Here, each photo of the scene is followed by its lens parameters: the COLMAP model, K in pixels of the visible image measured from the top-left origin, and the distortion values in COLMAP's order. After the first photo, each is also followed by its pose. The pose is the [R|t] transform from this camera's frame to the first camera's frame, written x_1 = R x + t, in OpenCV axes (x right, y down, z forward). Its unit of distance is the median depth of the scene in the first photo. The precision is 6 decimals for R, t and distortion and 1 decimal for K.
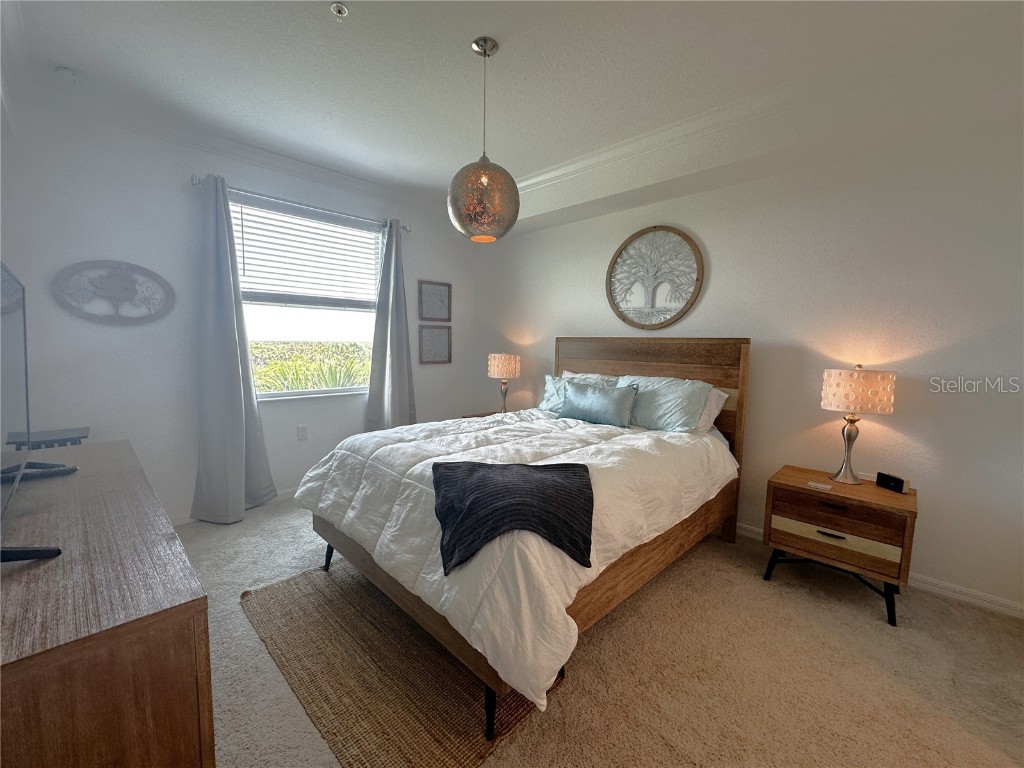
lens RADIAL K [[429.7, 0, 510.7], [0, 429.7, 384.2], [0, 0, 1]] dist [0.001710, -0.000491]
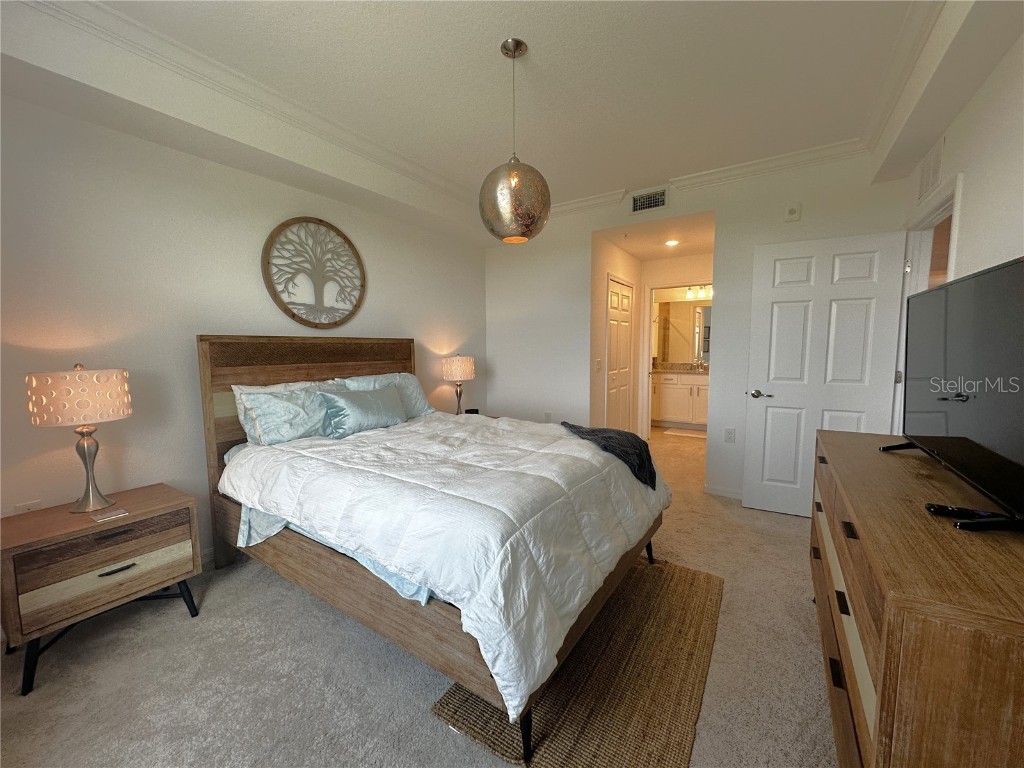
lens RADIAL K [[429.7, 0, 510.7], [0, 429.7, 386.4], [0, 0, 1]] dist [0.001710, -0.000491]
pose [[-0.231058, -0.096264, 0.968166, -0.686456], [0.104114, 0.986933, 0.122978, -0.074633], [-0.967353, 0.129215, -0.218016, 0.818687]]
